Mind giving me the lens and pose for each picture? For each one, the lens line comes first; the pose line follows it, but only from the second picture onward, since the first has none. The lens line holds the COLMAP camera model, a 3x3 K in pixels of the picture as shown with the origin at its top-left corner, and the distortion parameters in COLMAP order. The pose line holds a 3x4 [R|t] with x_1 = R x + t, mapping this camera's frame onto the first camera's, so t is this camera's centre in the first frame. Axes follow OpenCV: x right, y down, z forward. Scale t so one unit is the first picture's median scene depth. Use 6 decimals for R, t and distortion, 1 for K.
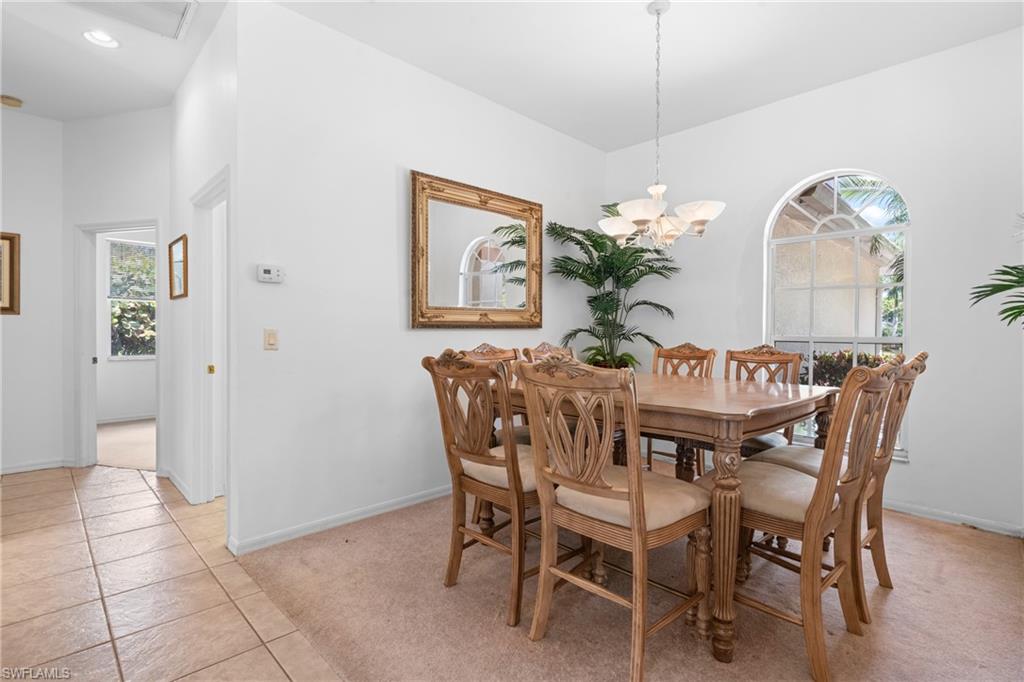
lens RADIAL K [[486.8, 0, 512.0], [0, 486.8, 341.0], [0, 0, 1]] dist [0.000757, 0.000347]
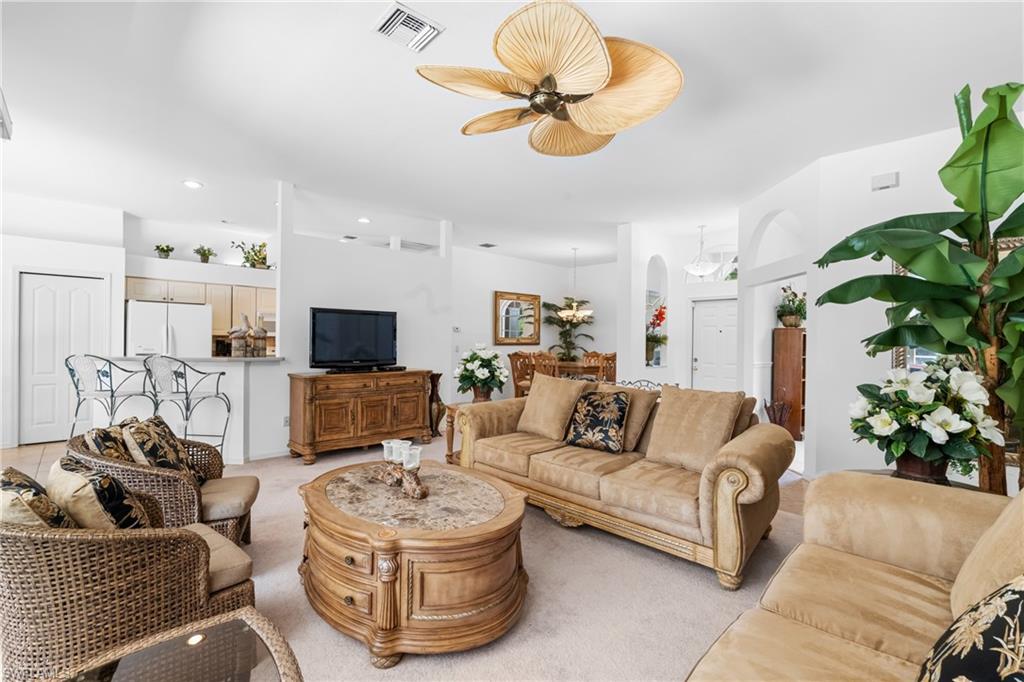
lens RADIAL K [[448.1, 0, 507.4], [0, 448.1, 341.5], [0, 0, 1]] dist [0.002201, 0.000355]
pose [[0.999768, 0.006510, -0.020514, -0.058153], [-0.006884, 0.999811, -0.018204, -0.000017], [0.020392, 0.018341, 0.999624, -1.297634]]
